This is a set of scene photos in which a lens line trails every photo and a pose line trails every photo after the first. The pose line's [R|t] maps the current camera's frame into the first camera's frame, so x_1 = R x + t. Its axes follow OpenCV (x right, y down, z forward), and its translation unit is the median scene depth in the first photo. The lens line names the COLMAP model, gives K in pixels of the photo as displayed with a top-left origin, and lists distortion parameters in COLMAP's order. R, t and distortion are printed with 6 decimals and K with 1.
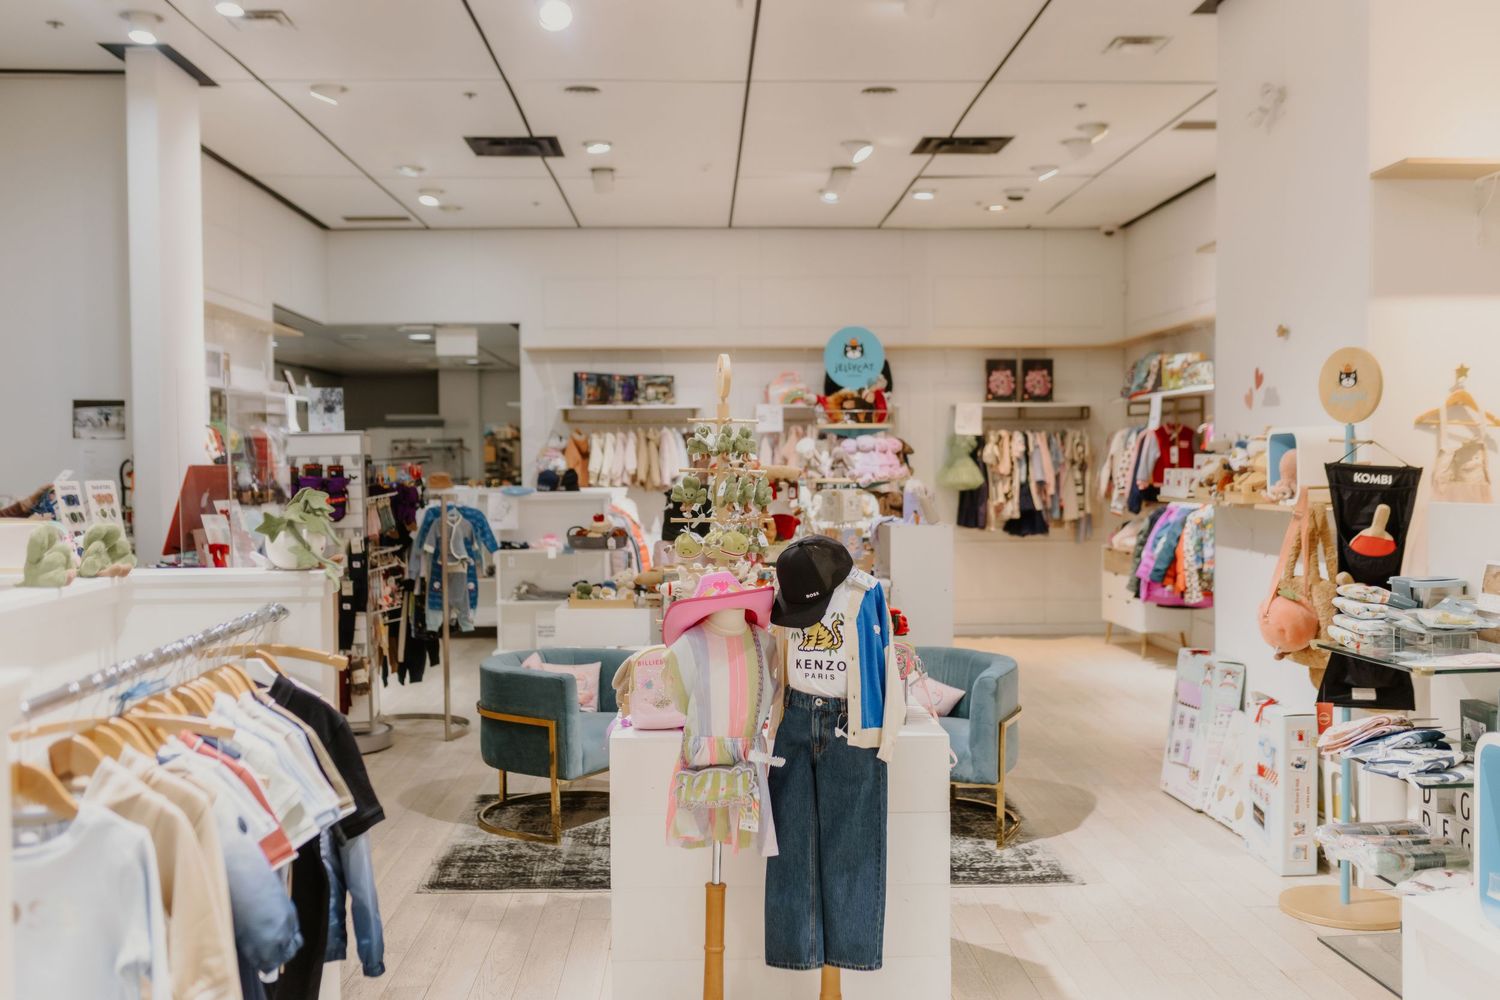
lens RADIAL K [[1436.0, 0, 751.1], [0, 1436.0, 503.1], [0, 0, 1]] dist [-0.000522, 0.000000]
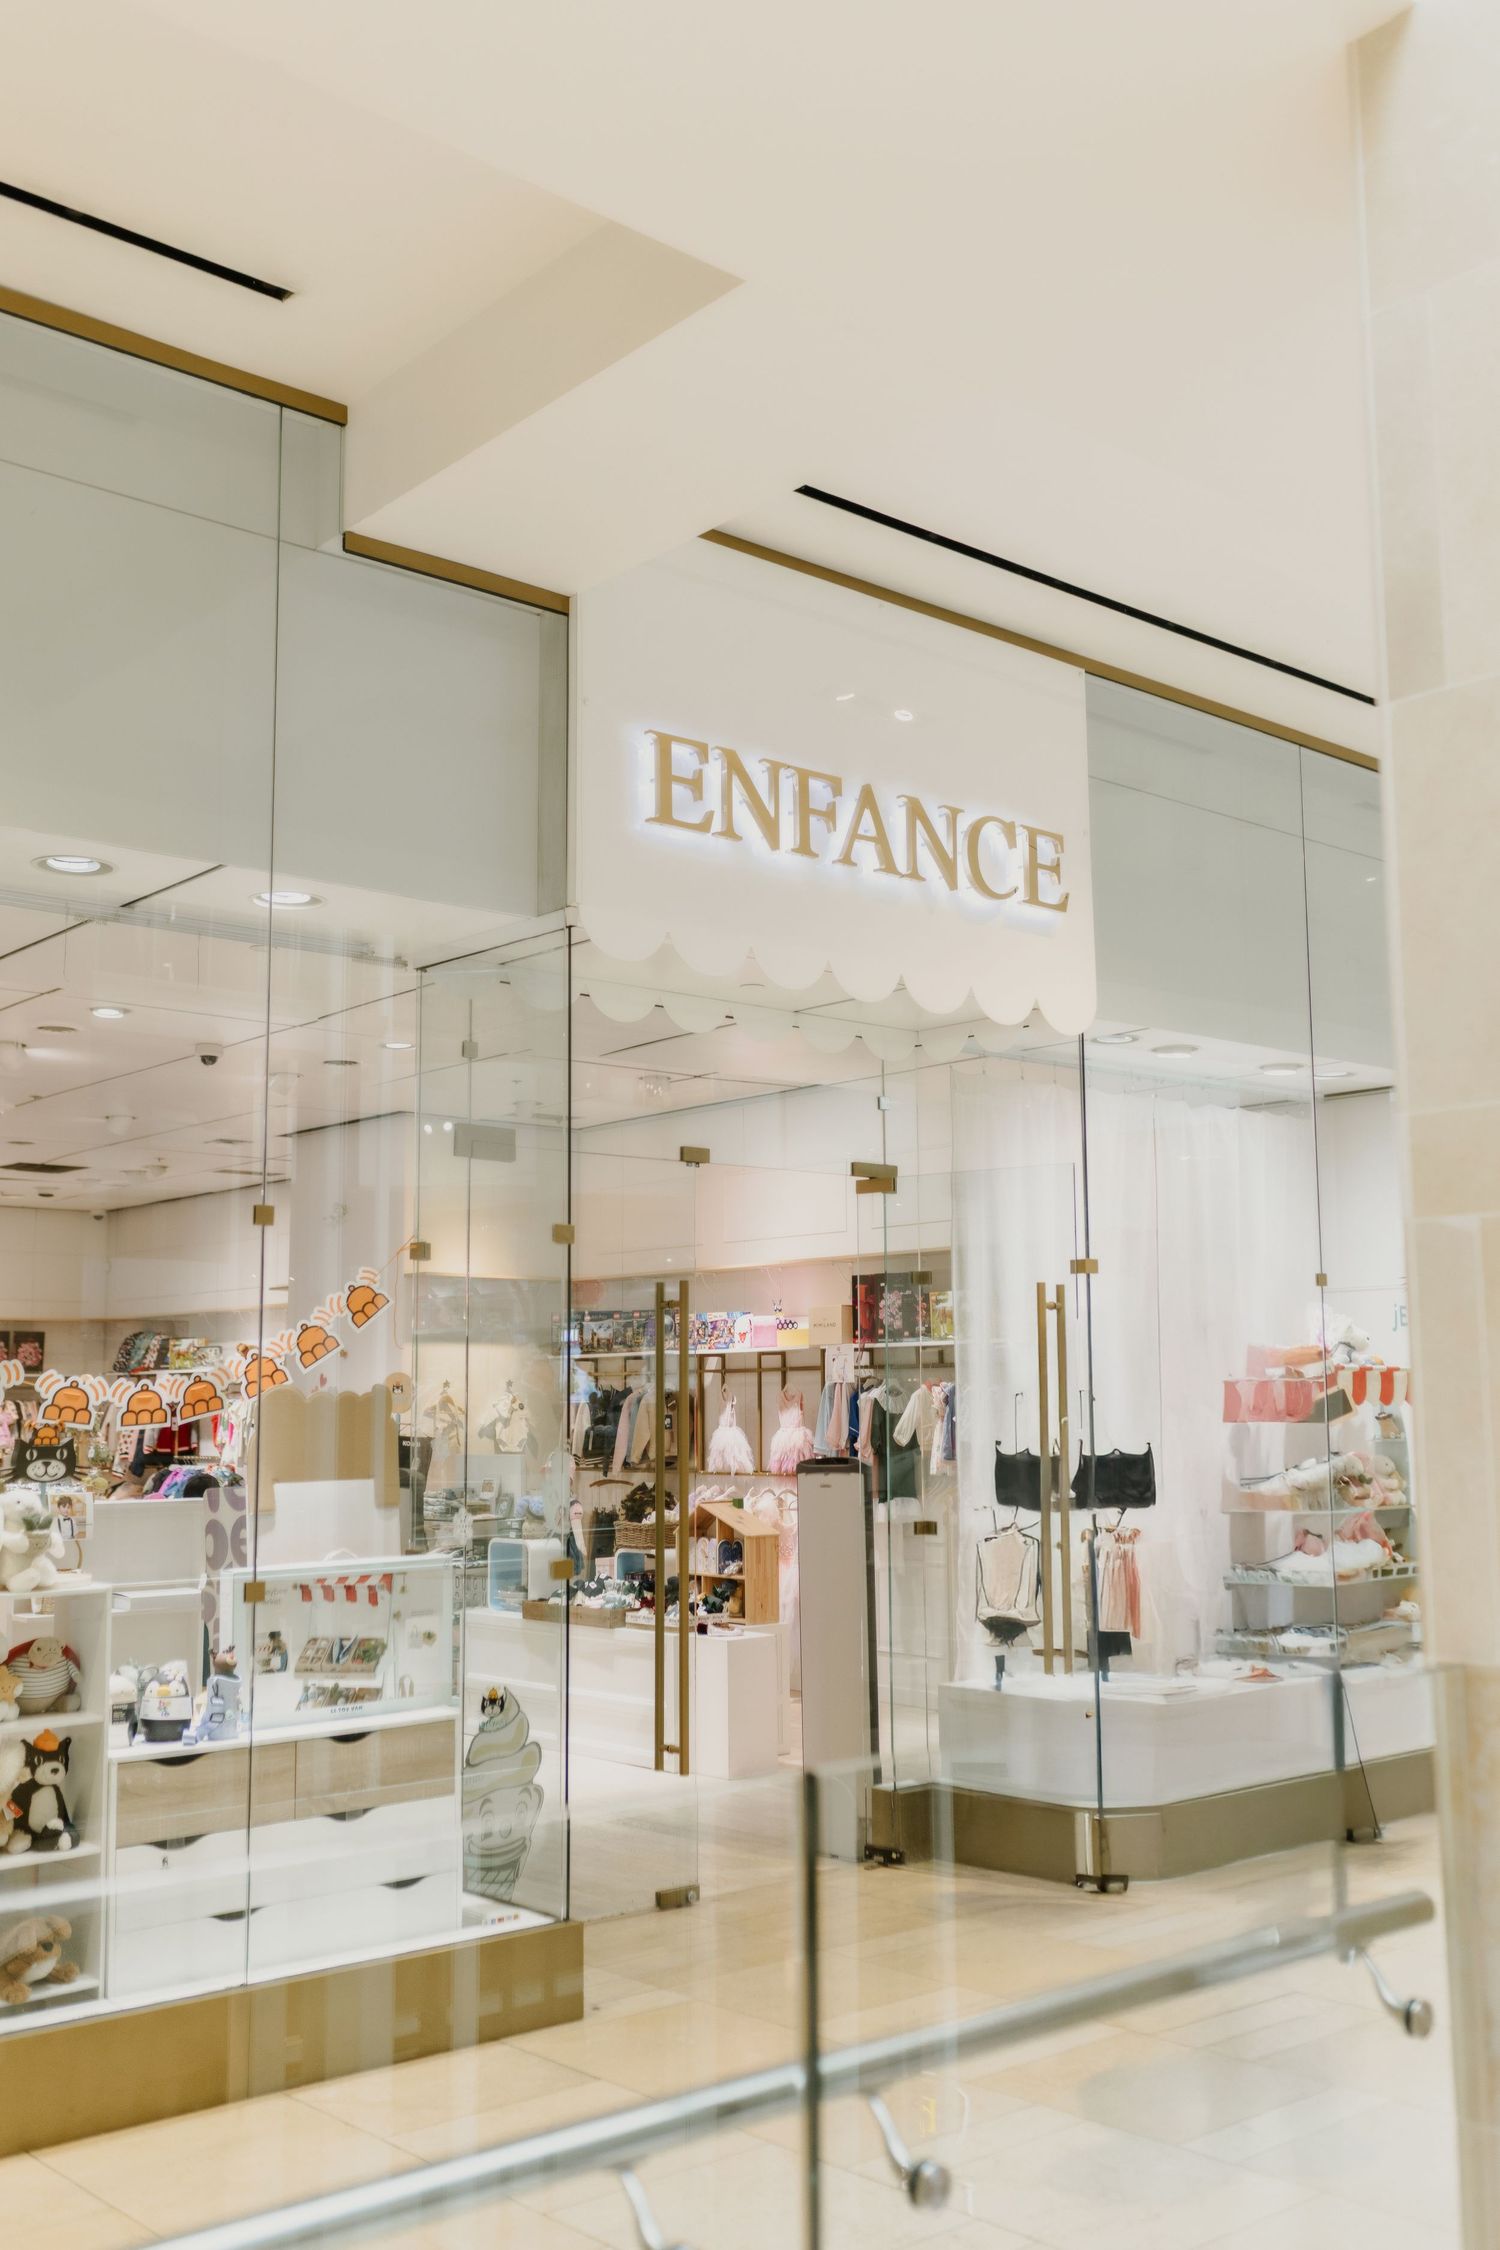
lens RADIAL K [[2154.1, 0, 750.7], [0, 2154.1, 1127.3], [0, 0, 1]] dist [-0.000522, 0.000000]
pose [[0.781133, 0.076861, 0.619615, -0.439094], [0.023702, 0.988028, -0.152442, 0.005873], [-0.623914, 0.133763, 0.769960, -0.662378]]
